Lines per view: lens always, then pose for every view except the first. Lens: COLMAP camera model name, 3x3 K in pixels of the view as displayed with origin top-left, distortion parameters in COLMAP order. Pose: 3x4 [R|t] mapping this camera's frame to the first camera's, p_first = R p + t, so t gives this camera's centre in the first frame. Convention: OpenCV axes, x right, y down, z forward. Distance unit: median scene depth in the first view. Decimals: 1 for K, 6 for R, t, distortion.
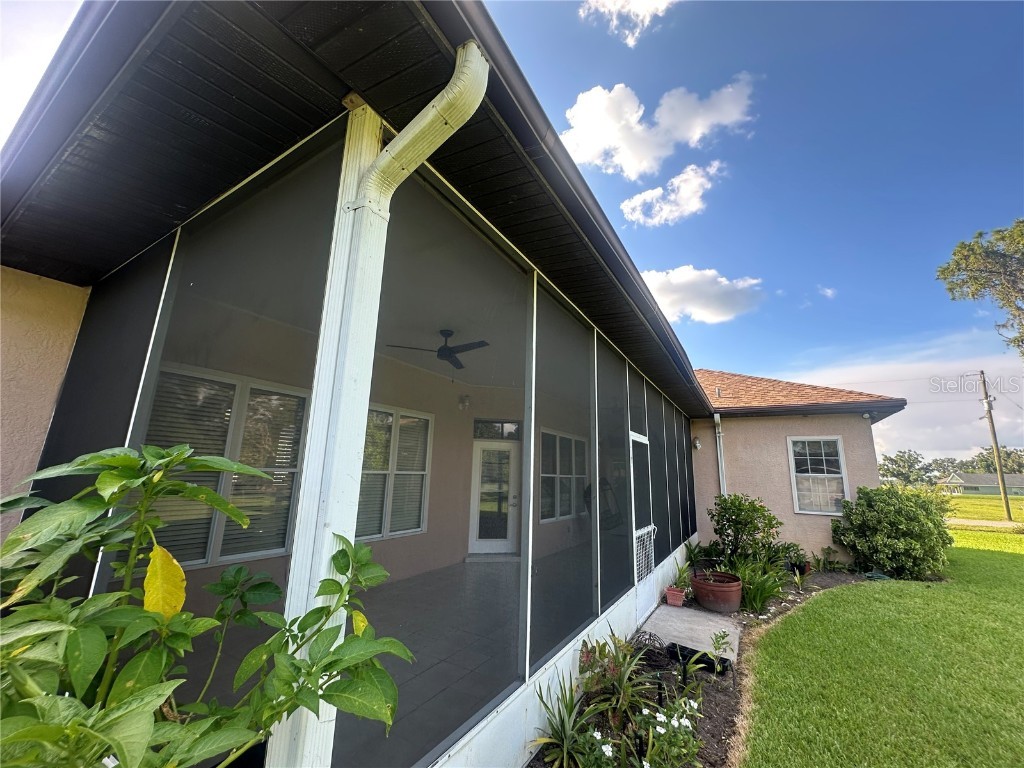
lens RADIAL K [[406.1, 0, 512.0], [0, 406.1, 384.0], [0, 0, 1]] dist [-0.001195, -0.000132]
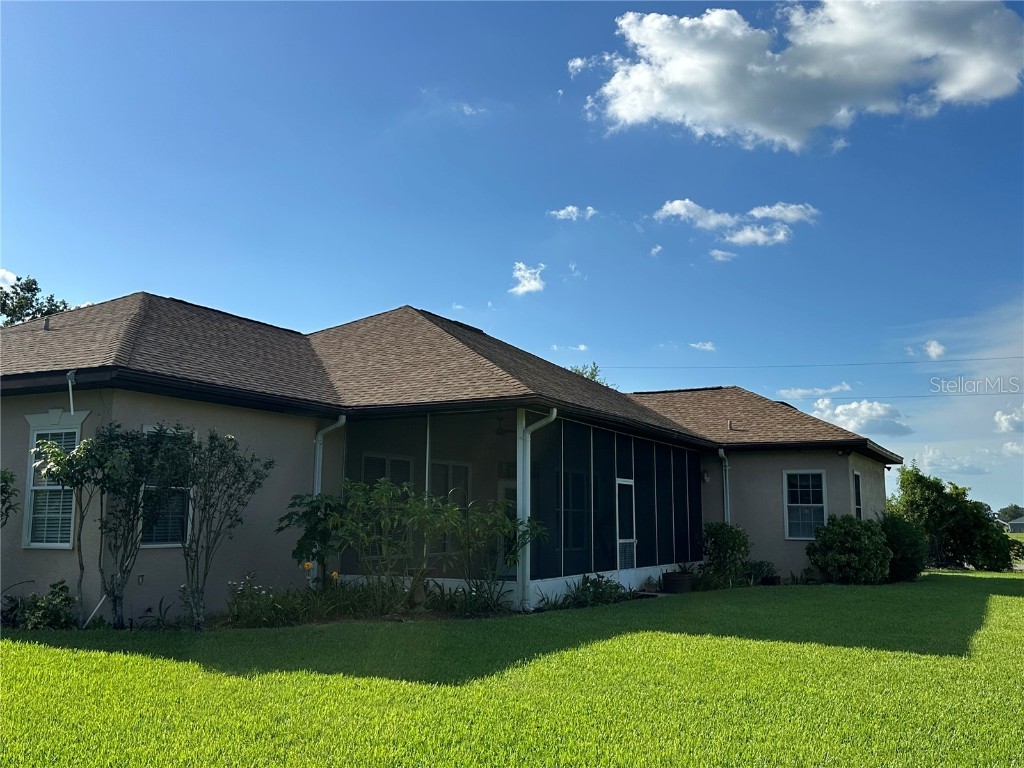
lens RADIAL K [[978.4, 0, 512.0], [0, 978.4, 384.0], [0, 0, 1]] dist [0.010123, 0.004214]
pose [[0.998139, -0.011612, 0.059868, -0.206158], [0.006994, 0.997024, 0.076773, -0.330223], [-0.060581, -0.076212, 0.995250, -1.660728]]
